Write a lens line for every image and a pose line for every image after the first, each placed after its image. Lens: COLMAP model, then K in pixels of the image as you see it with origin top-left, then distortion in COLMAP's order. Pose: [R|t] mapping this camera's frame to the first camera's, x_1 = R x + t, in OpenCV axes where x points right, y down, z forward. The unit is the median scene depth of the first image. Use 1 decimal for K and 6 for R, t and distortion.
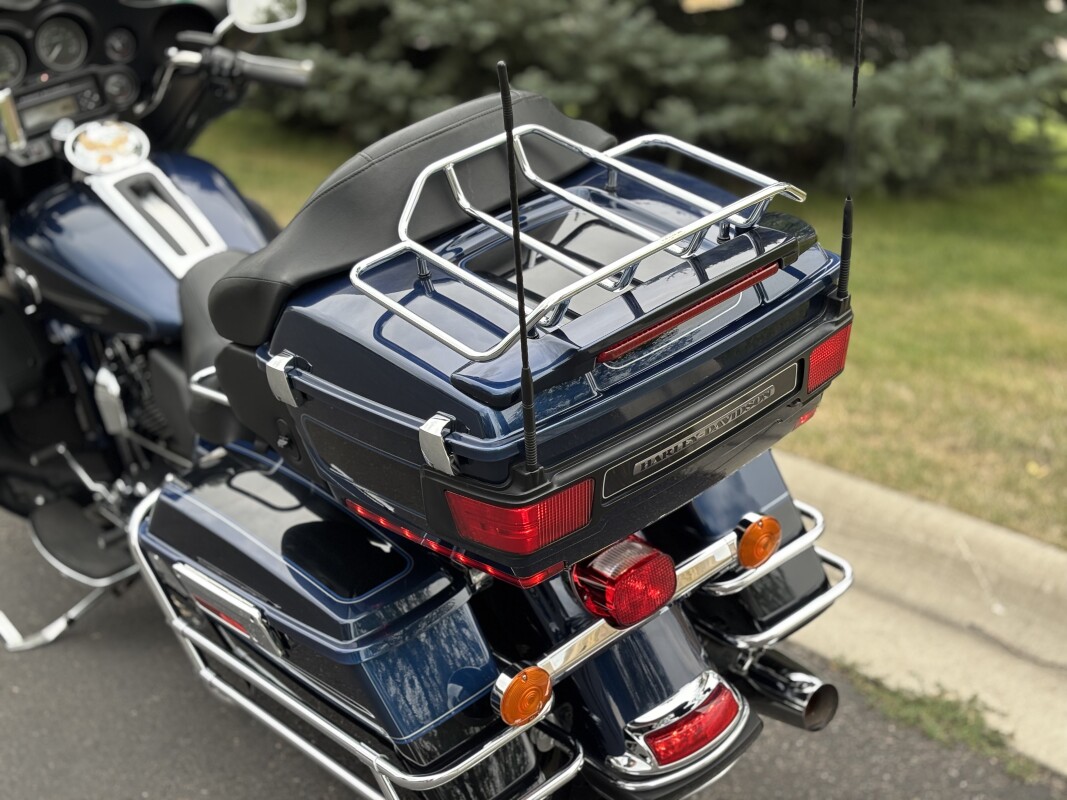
lens RADIAL K [[1585.6, 0, 533.5], [0, 1585.6, 400.0], [0, 0, 1]] dist [0.380056, -1.691490]
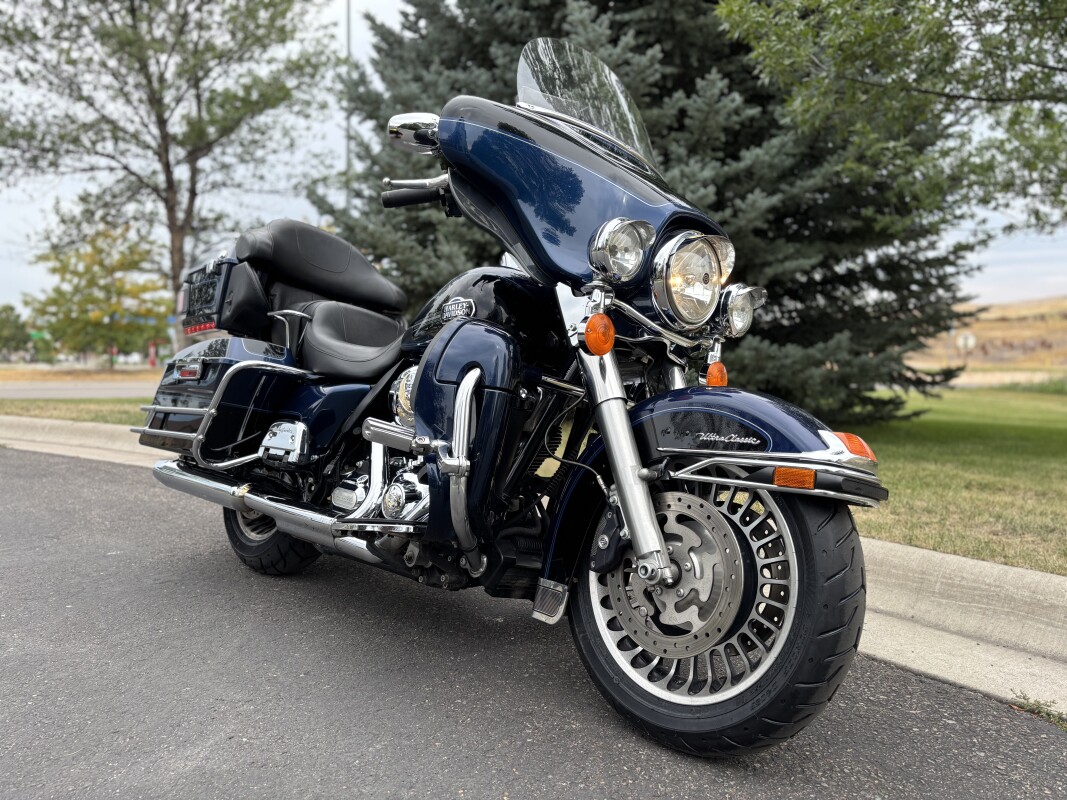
lens RADIAL K [[804.6, 0, 533.5], [0, 804.6, 400.0], [0, 0, 1]] dist [0.010246, 0.003299]
pose [[0.998712, -0.033120, -0.038446, -0.114115], [0.023475, 0.973240, -0.228588, 0.094535], [0.044988, 0.227391, 0.972764, 0.481860]]
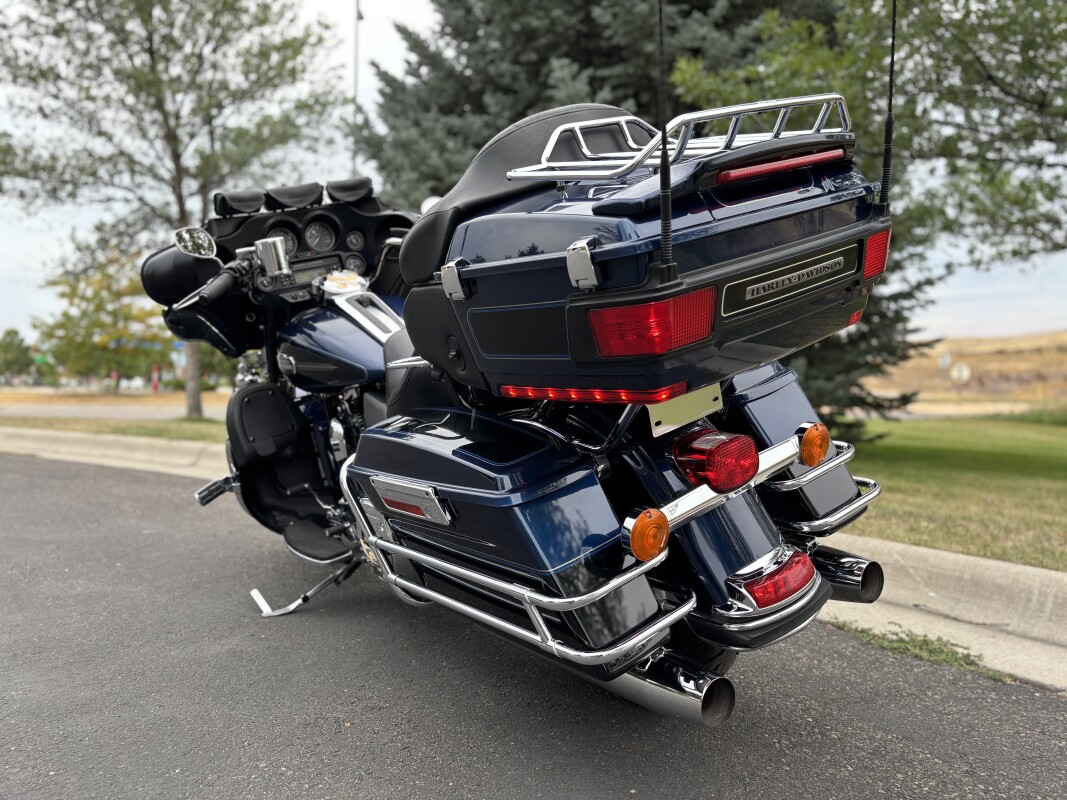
lens RADIAL K [[805.8, 0, 533.5], [0, 805.8, 400.0], [0, 0, 1]] dist [0.004087, 0.054603]
pose [[0.998862, -0.025082, -0.040564, -0.047019], [0.013535, 0.964651, -0.263181, 0.177537], [0.045731, 0.262333, 0.963893, 0.276806]]
